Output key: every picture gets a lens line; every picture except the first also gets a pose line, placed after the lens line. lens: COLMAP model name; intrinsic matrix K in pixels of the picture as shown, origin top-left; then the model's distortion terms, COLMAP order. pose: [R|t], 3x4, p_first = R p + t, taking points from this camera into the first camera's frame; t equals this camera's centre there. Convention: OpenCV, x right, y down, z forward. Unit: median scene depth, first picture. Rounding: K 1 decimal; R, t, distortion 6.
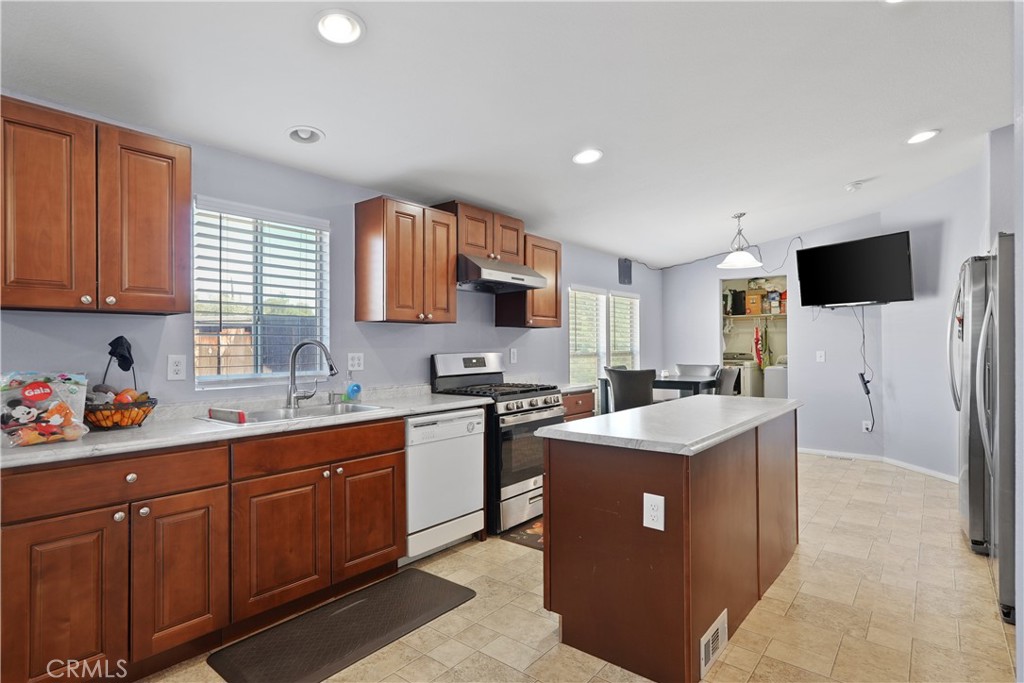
lens RADIAL K [[535.4, 0, 509.7], [0, 535.4, 345.8], [0, 0, 1]] dist [0.004134, -0.000780]
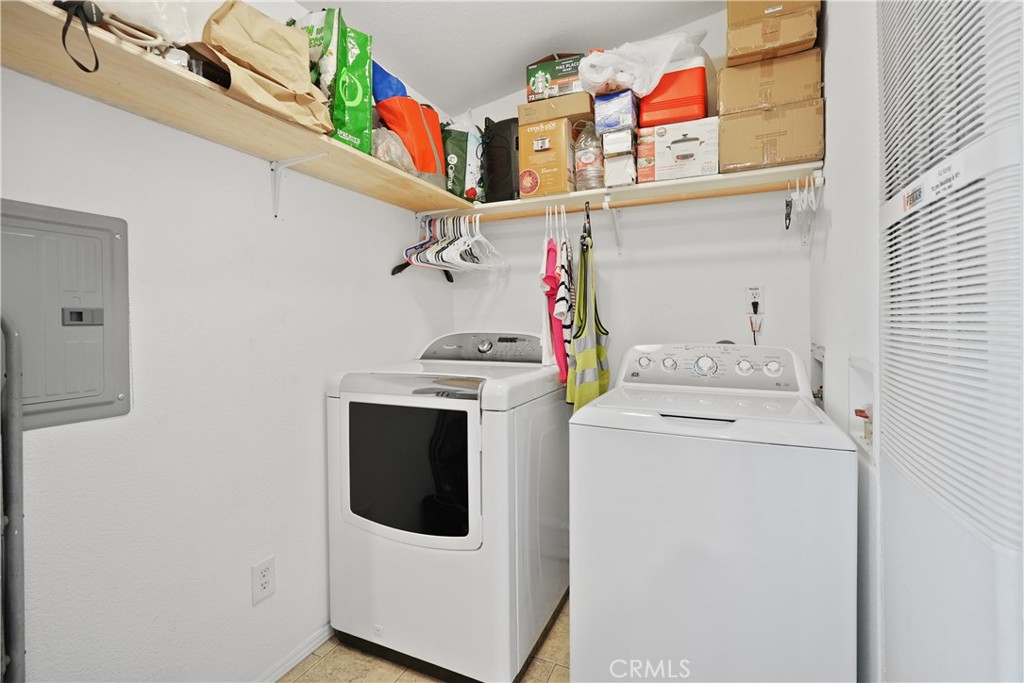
lens RADIAL K [[471.5, 0, 512.7], [0, 471.5, 332.0], [0, 0, 1]] dist [-0.004046, 0.000041]
pose [[0.964139, -0.001156, 0.265394, 0.591451], [-0.002318, 0.999916, 0.012775, 0.013849], [-0.265386, -0.012932, 0.964055, 1.215250]]
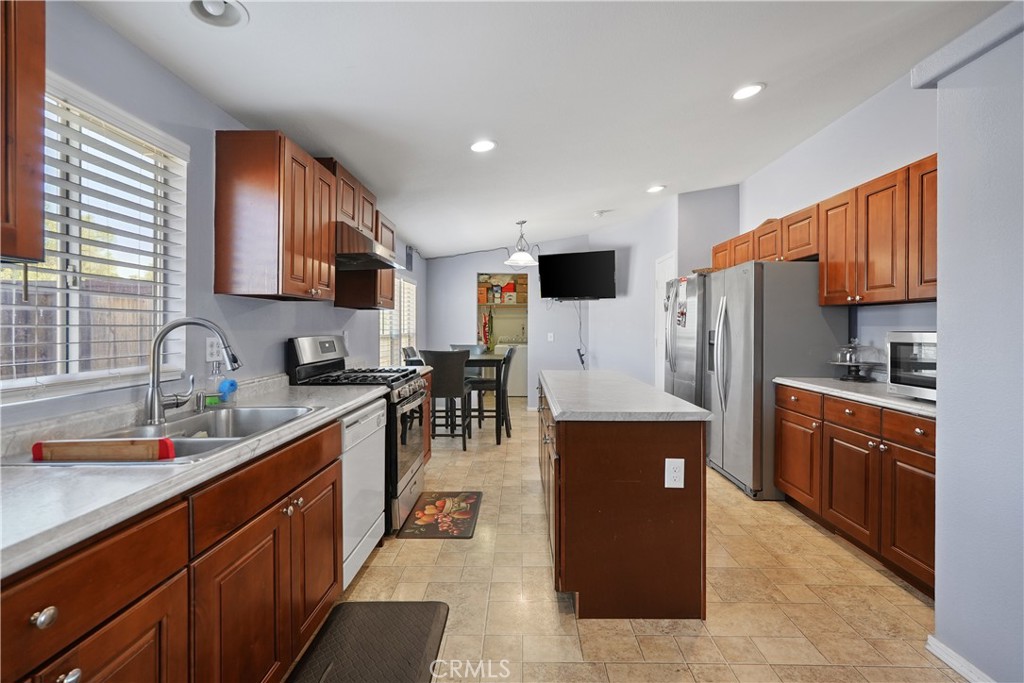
lens RADIAL K [[471.5, 0, 516.8], [0, 471.5, 328.3], [0, 0, 1]] dist [-0.004046, 0.000041]
pose [[0.774542, 0.005553, 0.632499, -0.259783], [-0.006575, 0.999978, -0.000728, -0.000371], [-0.632489, -0.003595, 0.774561, 0.173197]]
